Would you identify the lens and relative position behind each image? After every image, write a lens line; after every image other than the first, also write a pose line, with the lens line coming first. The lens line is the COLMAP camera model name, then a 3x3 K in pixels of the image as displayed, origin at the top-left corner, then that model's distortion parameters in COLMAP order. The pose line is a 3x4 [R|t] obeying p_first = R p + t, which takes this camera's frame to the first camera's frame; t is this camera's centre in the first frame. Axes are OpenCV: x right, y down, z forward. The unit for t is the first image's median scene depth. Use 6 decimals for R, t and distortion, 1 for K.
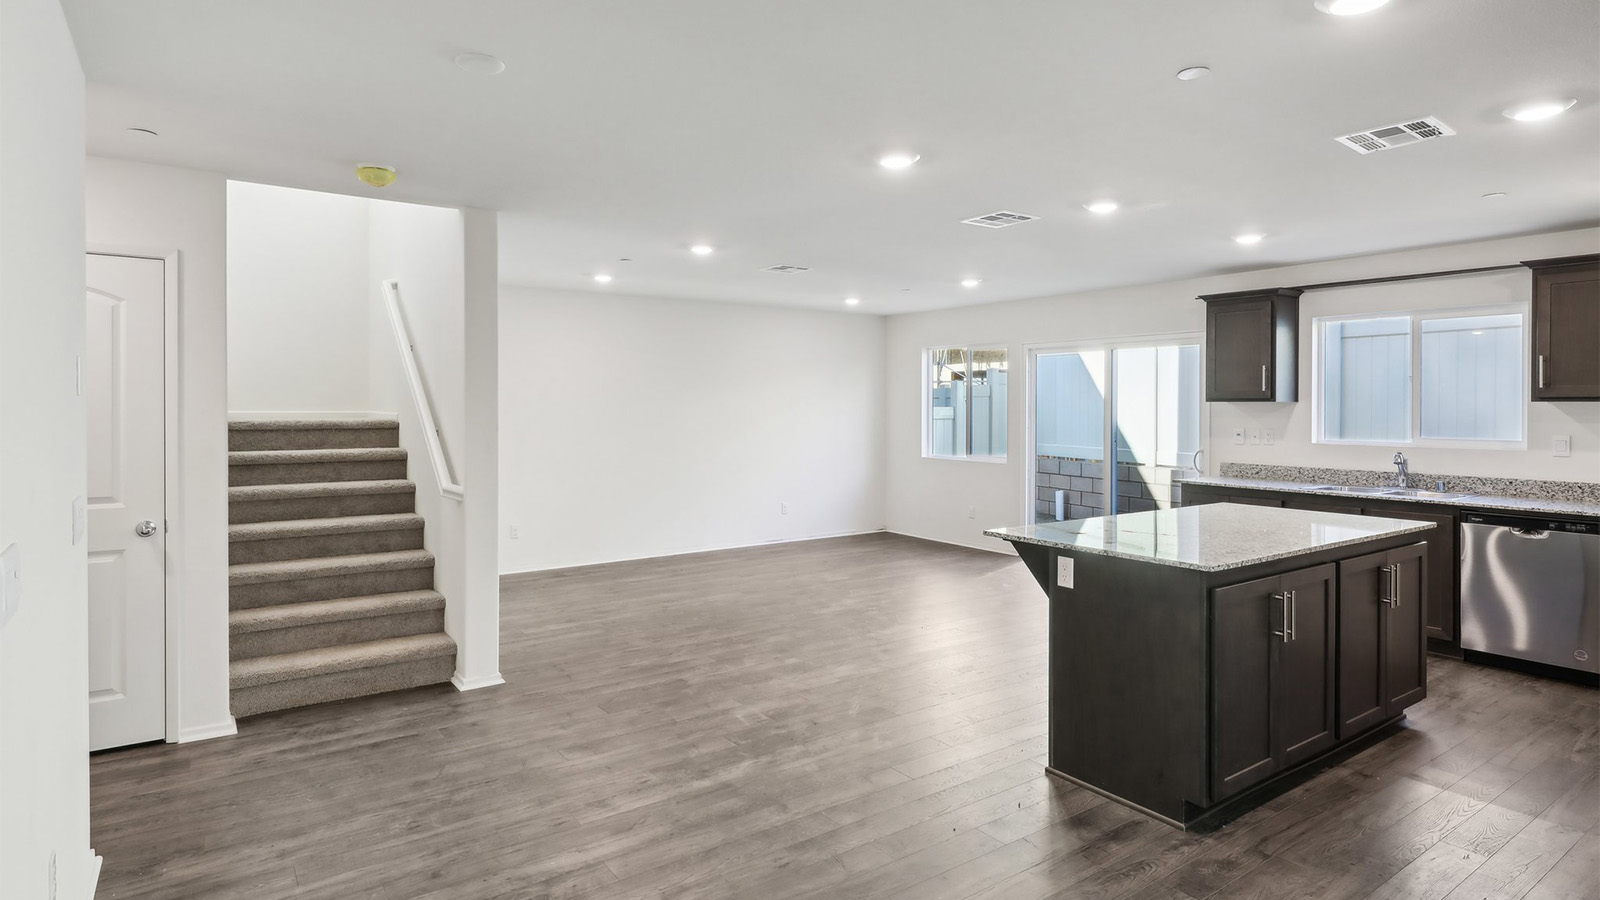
lens RADIAL K [[841.9, 0, 795.9], [0, 841.9, 407.3], [0, 0, 1]] dist [0.002063, -0.007761]
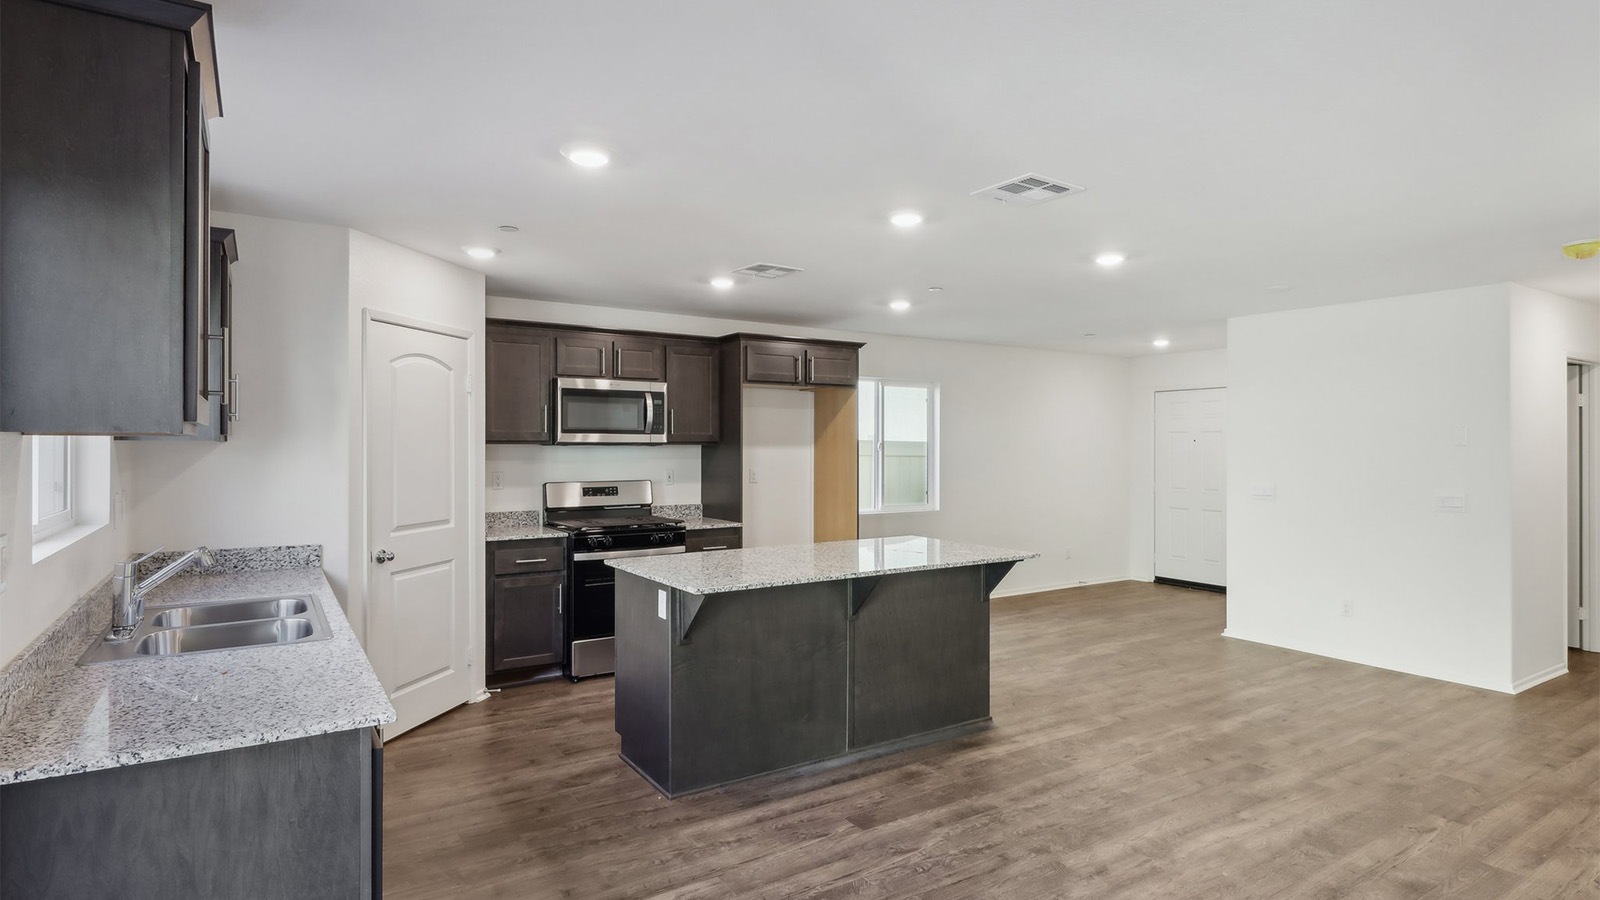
lens RADIAL K [[835.3, 0, 800.0], [0, 835.3, 450.0], [0, 0, 1]] dist [0.000091, -0.000521]
pose [[-0.999485, -0.003470, 0.031906, 0.440965], [-0.003125, 0.999936, 0.010860, -0.010349], [-0.031942, 0.010754, -0.999432, 1.832423]]
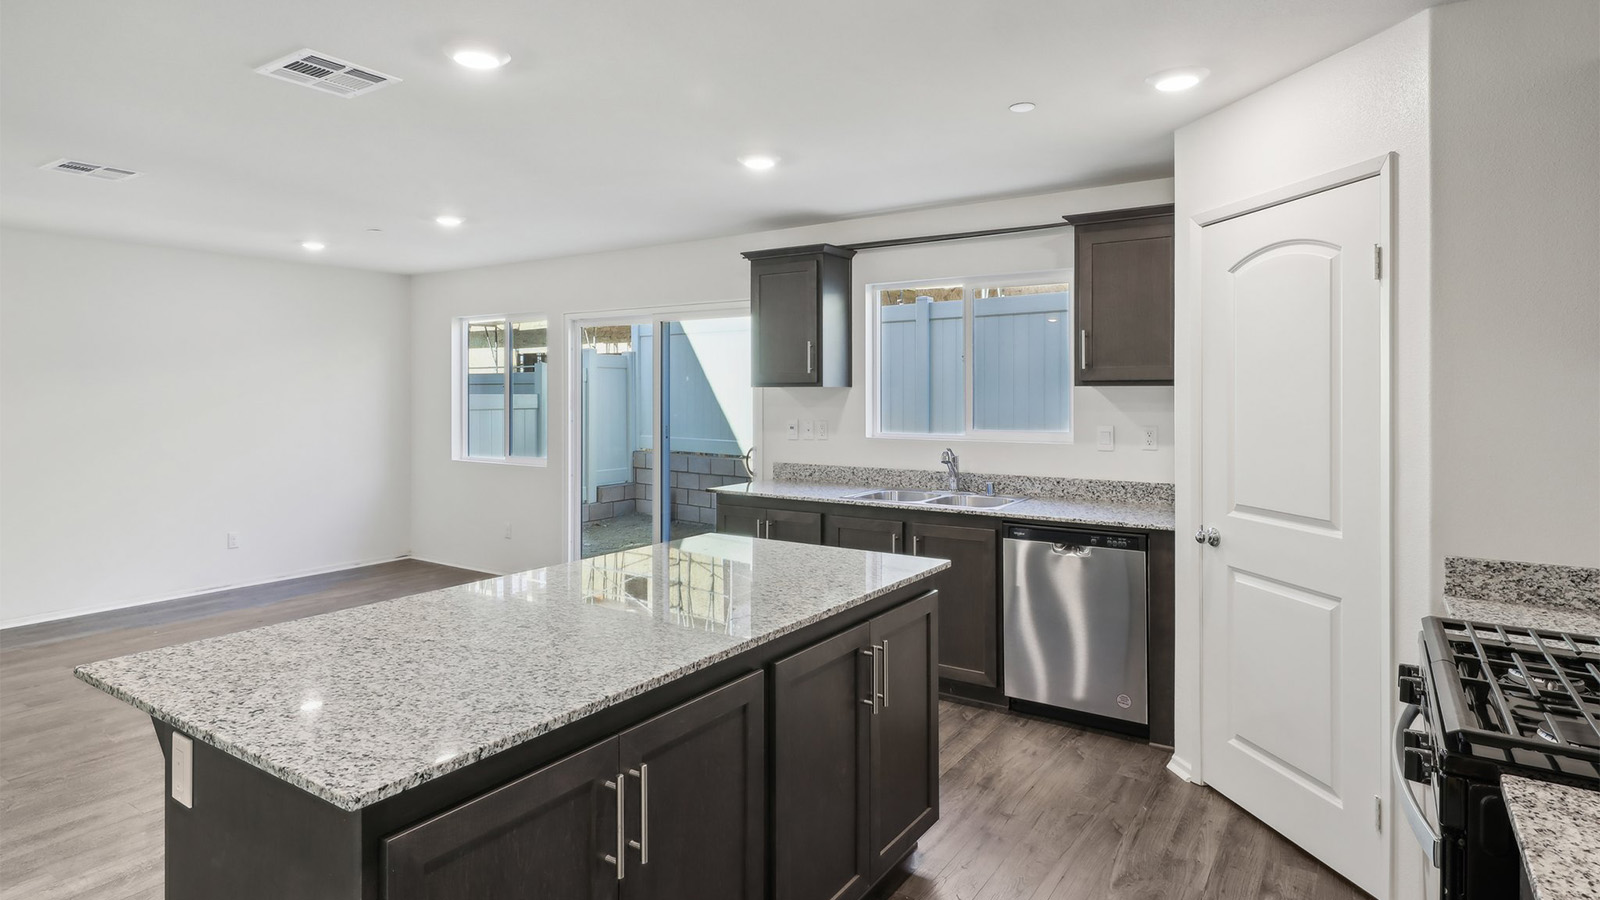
lens RADIAL K [[860.9, 0, 801.8], [0, 860.9, 386.4], [0, 0, 1]] dist [0.000602, 0.000267]
pose [[0.928444, -0.000721, 0.371471, 0.286446], [0.004031, 0.999959, -0.008134, -0.000674], [-0.371450, 0.009049, 0.928409, 0.287430]]
